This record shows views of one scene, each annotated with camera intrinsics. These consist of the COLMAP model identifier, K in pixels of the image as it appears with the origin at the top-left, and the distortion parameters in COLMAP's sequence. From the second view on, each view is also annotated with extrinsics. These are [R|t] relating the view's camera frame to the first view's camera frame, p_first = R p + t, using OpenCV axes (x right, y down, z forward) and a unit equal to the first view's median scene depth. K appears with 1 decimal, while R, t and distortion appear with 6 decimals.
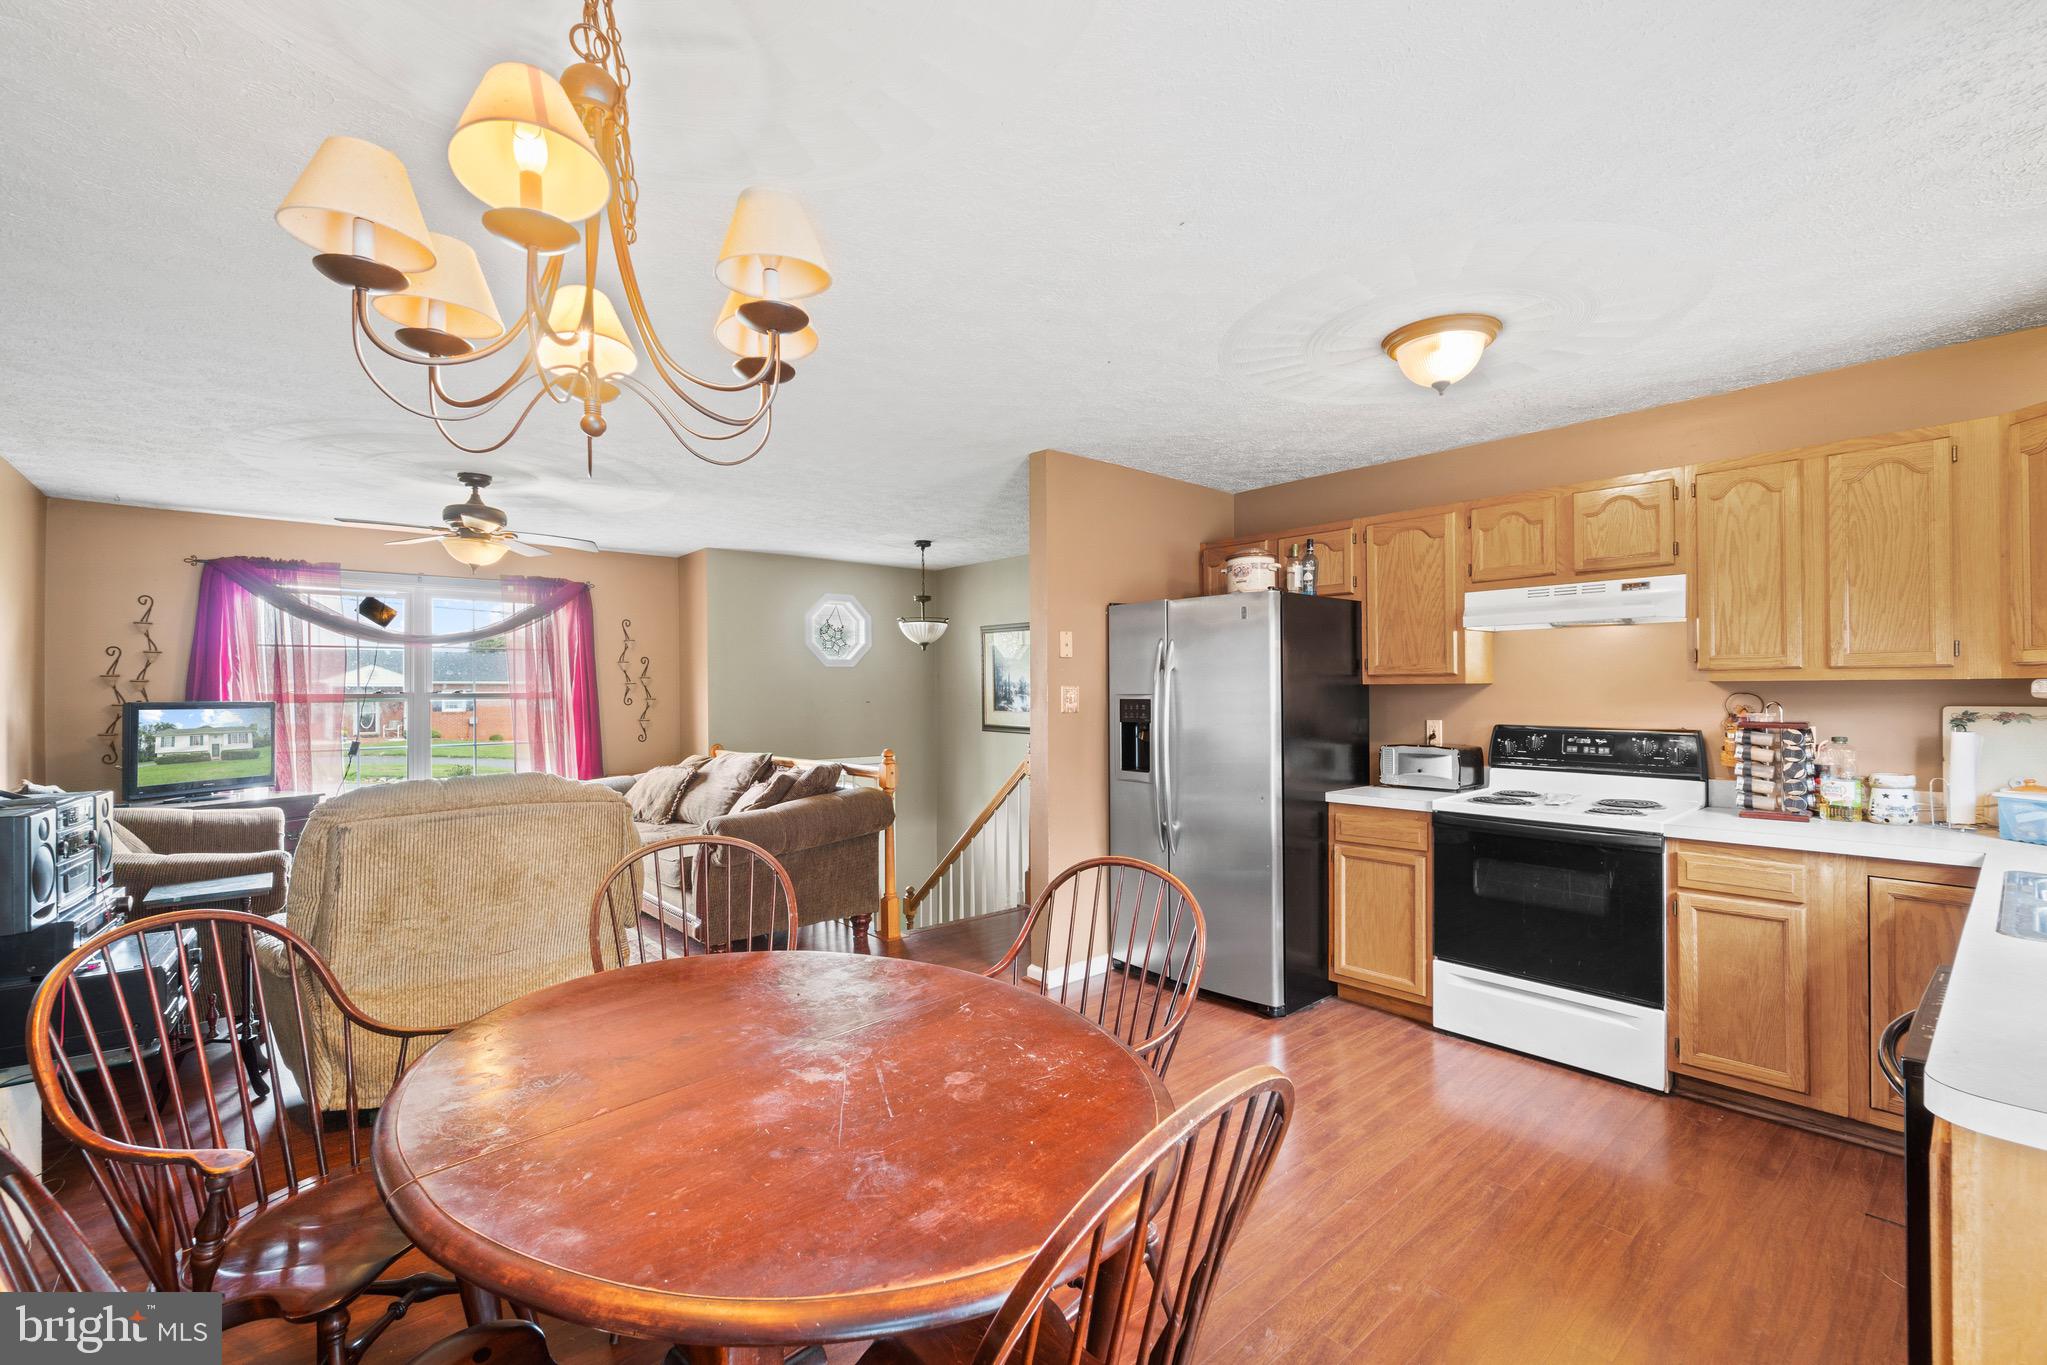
lens RADIAL K [[880.7, 0, 1028.3], [0, 880.7, 688.4], [0, 0, 1]] dist [-0.000329, 0.000003]
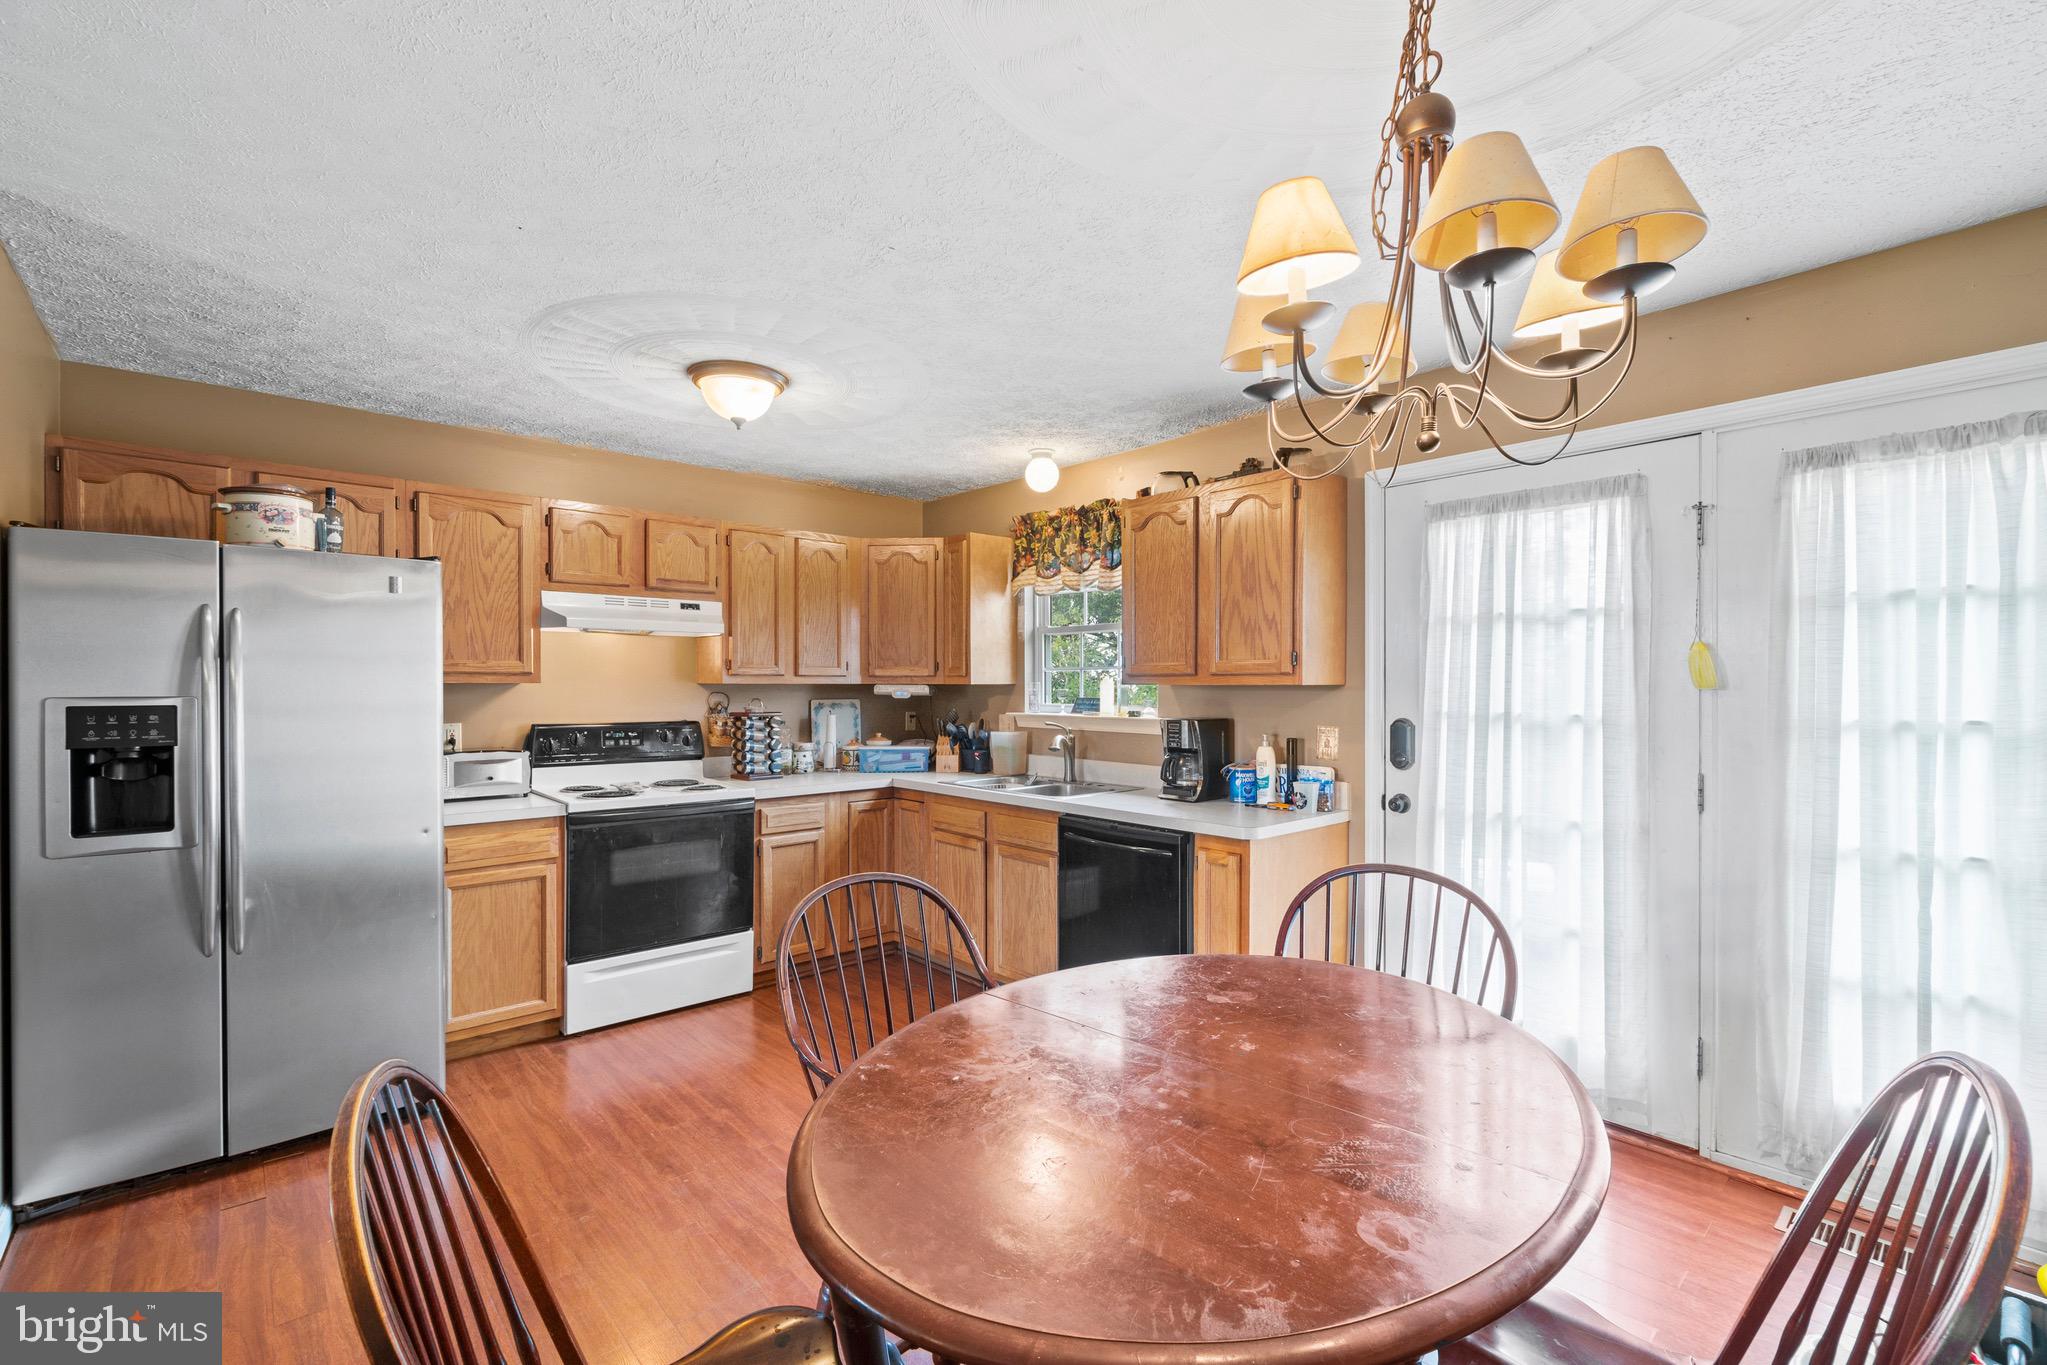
lens RADIAL K [[880.7, 0, 1028.3], [0, 880.7, 688.4], [0, 0, 1]] dist [-0.000329, 0.000003]
pose [[-0.015382, 0.001382, 0.999881, -0.551926], [-0.003227, 0.999994, -0.001431, -0.000277], [-0.999876, -0.003248, -0.015377, 0.533296]]
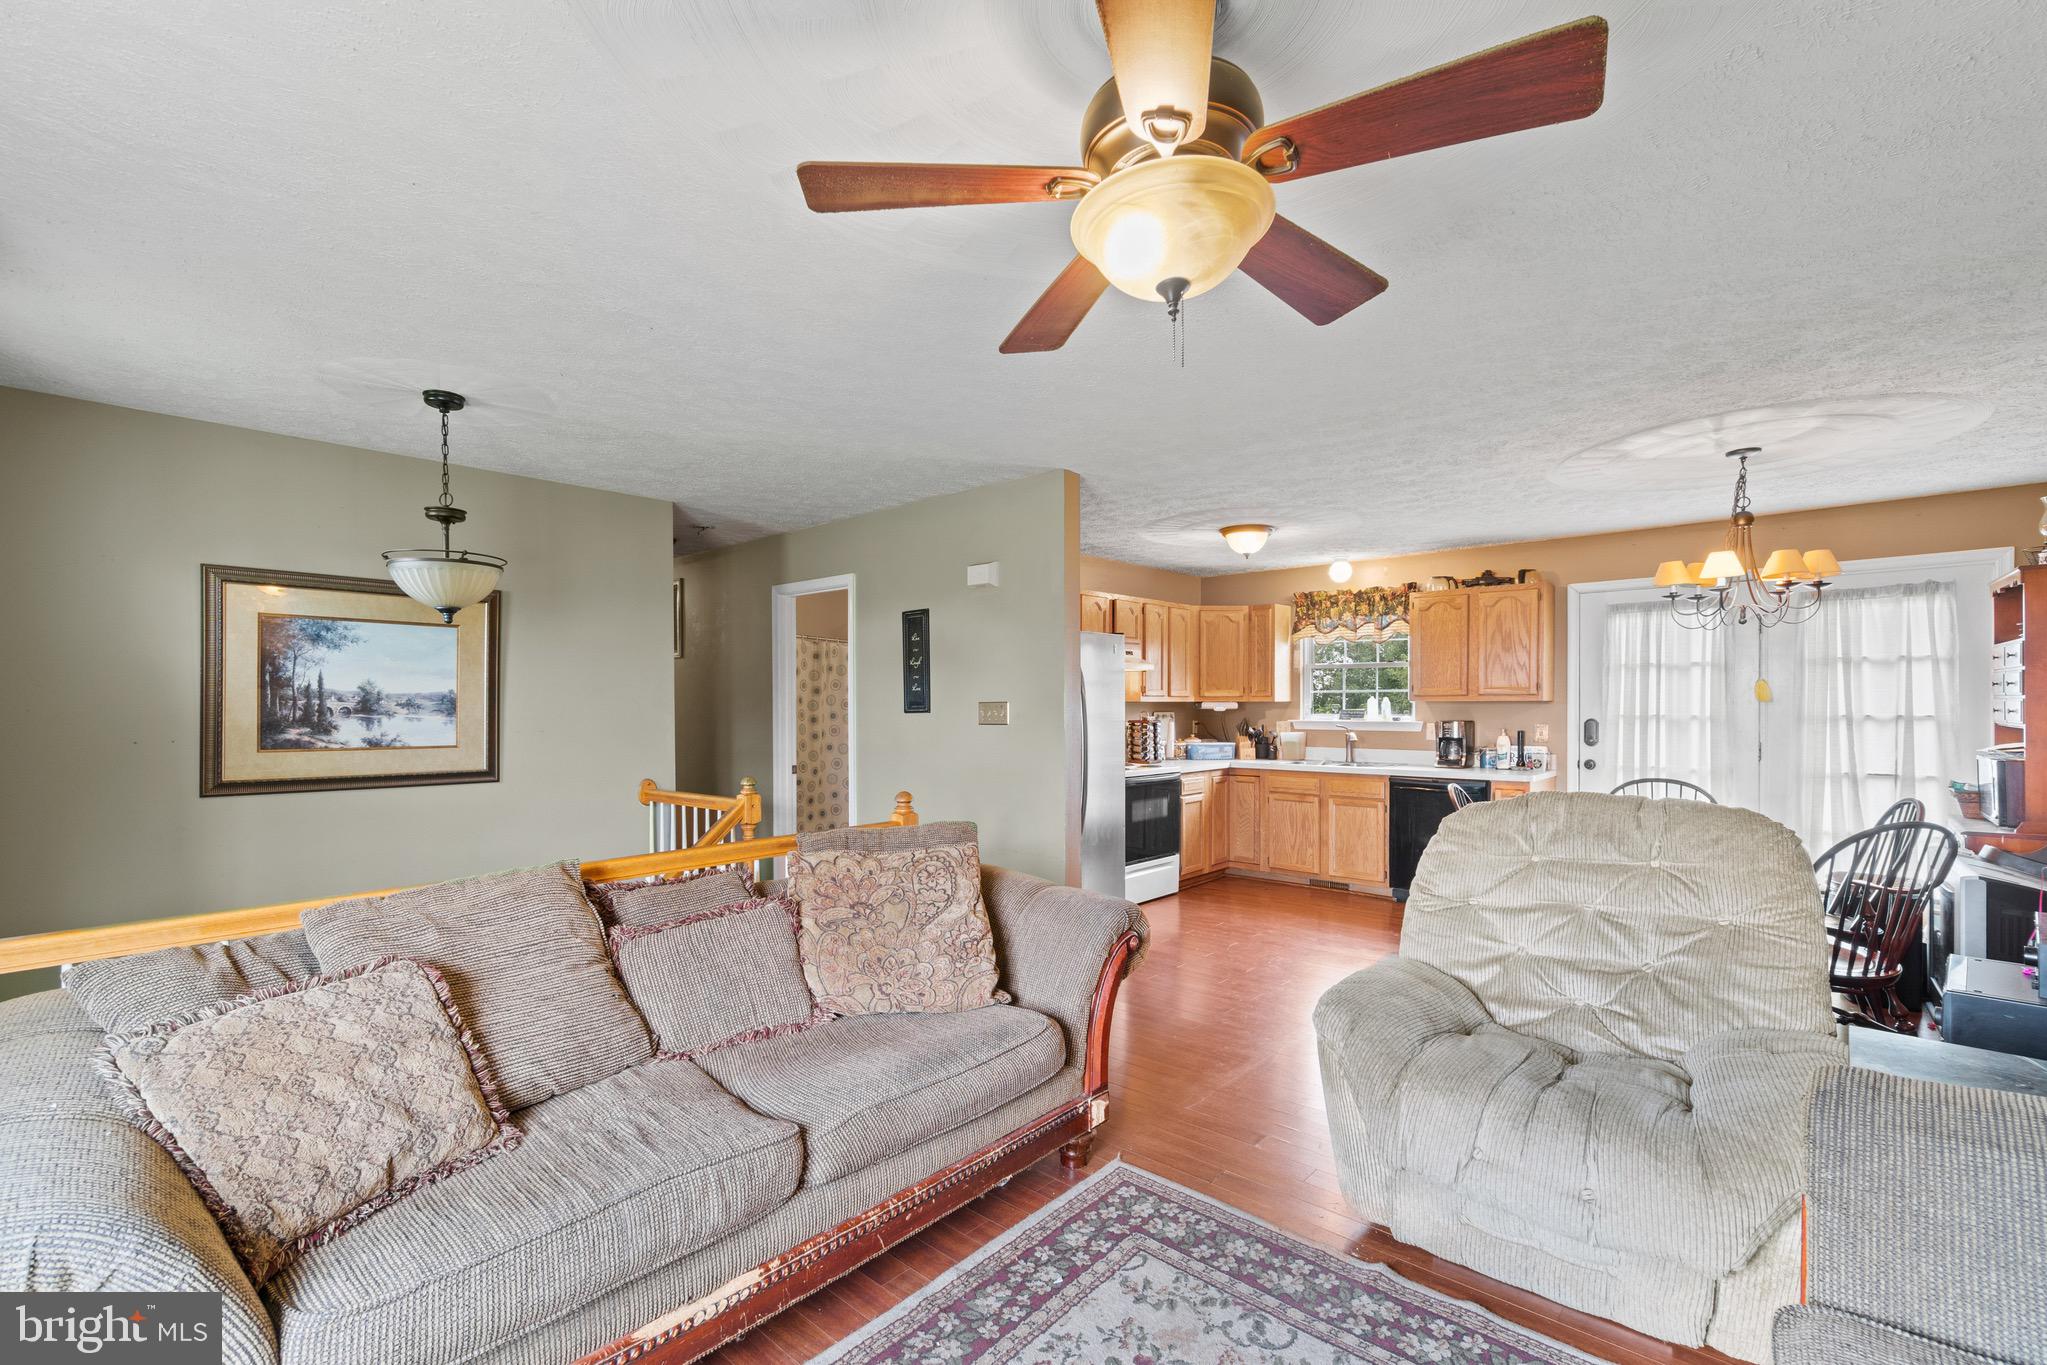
lens RADIAL K [[890.7, 0, 1026.9], [0, 890.7, 712.4], [0, 0, 1]] dist [-0.000006, -0.000186]
pose [[-0.118814, -0.004322, 0.992907, -1.240011], [0.001022, 0.999989, 0.004475, 0.007473], [-0.992916, 0.001547, -0.118808, 1.441369]]
